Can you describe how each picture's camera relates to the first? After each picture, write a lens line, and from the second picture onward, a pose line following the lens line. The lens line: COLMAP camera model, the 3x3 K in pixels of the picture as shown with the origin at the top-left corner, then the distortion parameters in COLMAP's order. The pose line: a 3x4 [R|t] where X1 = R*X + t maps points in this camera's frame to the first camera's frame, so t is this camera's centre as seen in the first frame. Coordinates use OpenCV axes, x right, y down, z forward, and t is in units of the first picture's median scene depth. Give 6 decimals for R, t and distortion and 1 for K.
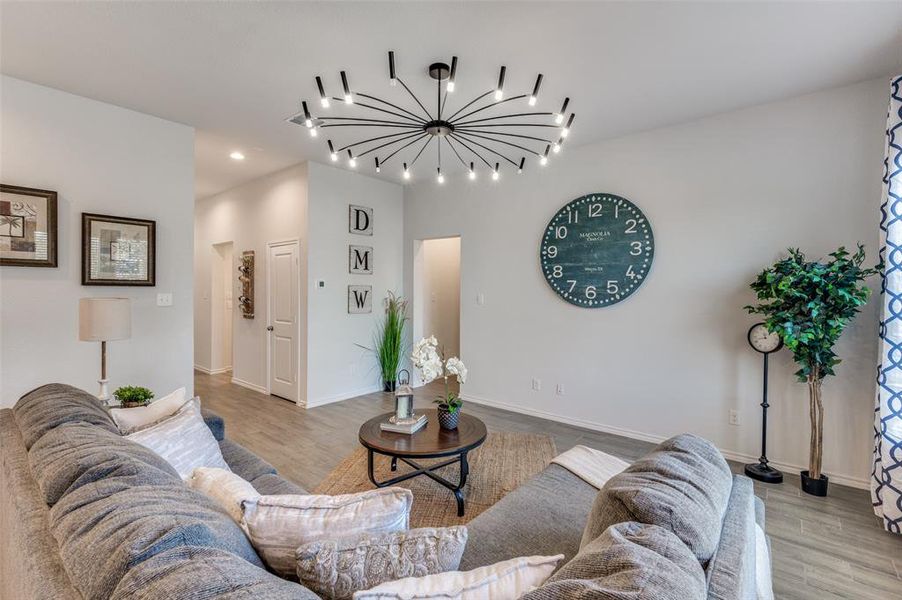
lens RADIAL K [[401.7, 0, 453.4], [0, 401.7, 294.4], [0, 0, 1]] dist [0.000370, 0.000029]
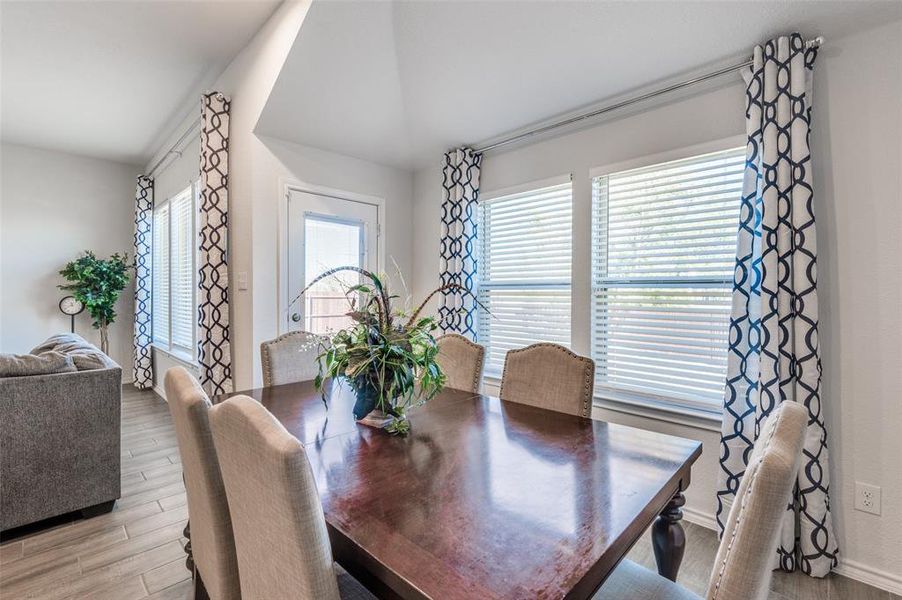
lens RADIAL K [[401.7, 0, 453.4], [0, 401.7, 294.4], [0, 0, 1]] dist [0.000370, 0.000029]
pose [[0.082917, -0.015462, 0.996437, -0.544096], [0.010525, 0.999837, 0.014638, 0.045684], [-0.996501, 0.009273, 0.083066, -0.506374]]
